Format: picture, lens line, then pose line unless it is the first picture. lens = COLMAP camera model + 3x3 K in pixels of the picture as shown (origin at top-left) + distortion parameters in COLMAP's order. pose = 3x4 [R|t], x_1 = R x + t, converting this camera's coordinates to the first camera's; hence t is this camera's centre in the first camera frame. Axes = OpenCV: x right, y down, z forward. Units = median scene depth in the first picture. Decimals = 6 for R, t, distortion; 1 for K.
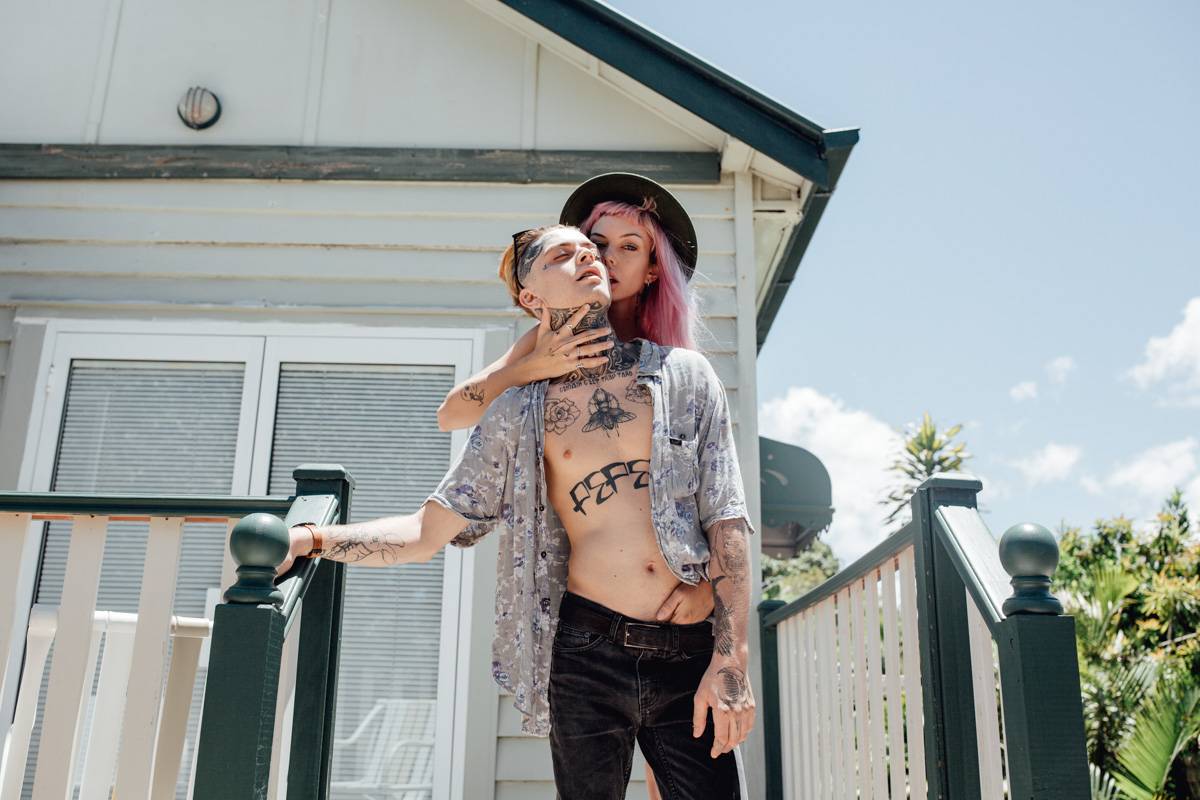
lens RADIAL K [[1292.8, 0, 599.5], [0, 1292.8, 386.2], [0, 0, 1]] dist [0.019223, 0.020256]
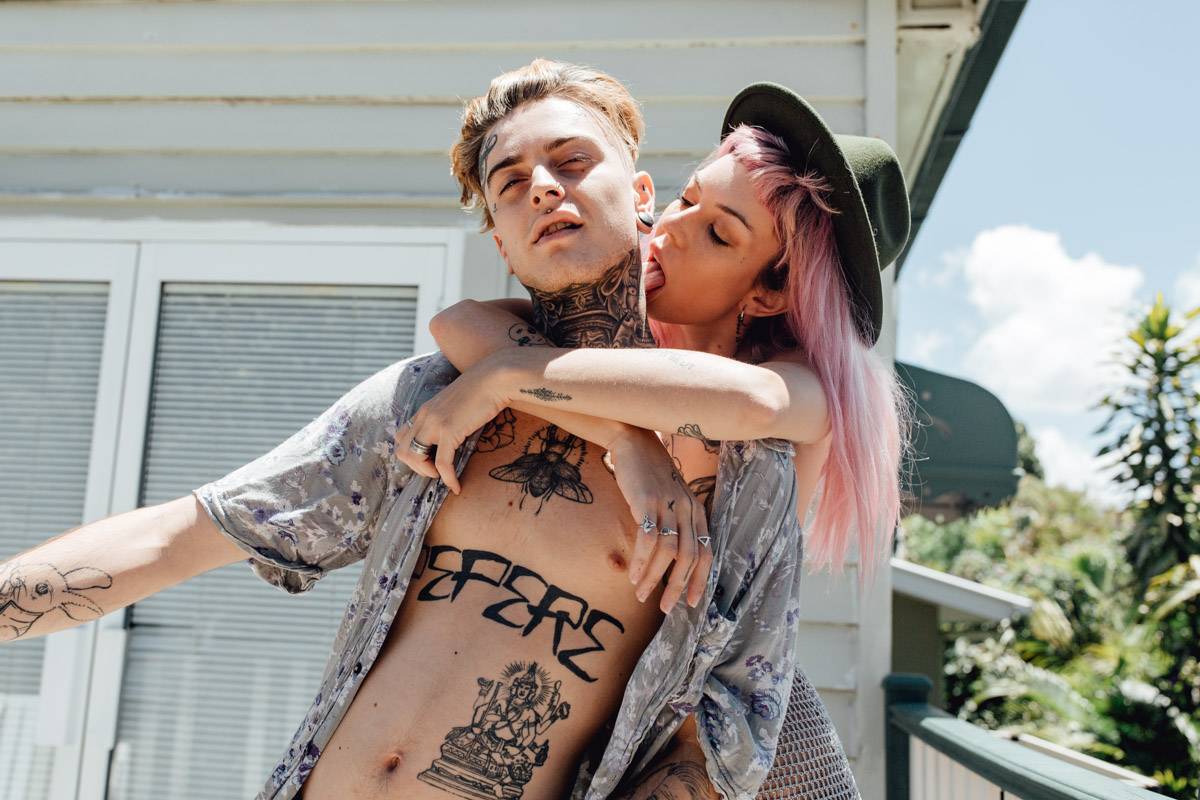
lens RADIAL K [[1292.8, 0, 599.5], [0, 1292.8, 386.2], [0, 0, 1]] dist [0.019223, 0.020256]
pose [[0.989298, 0.013598, -0.145272, 0.072198], [0.006821, 0.990249, 0.139139, -0.054473], [0.145748, -0.138640, 0.979559, 0.359537]]
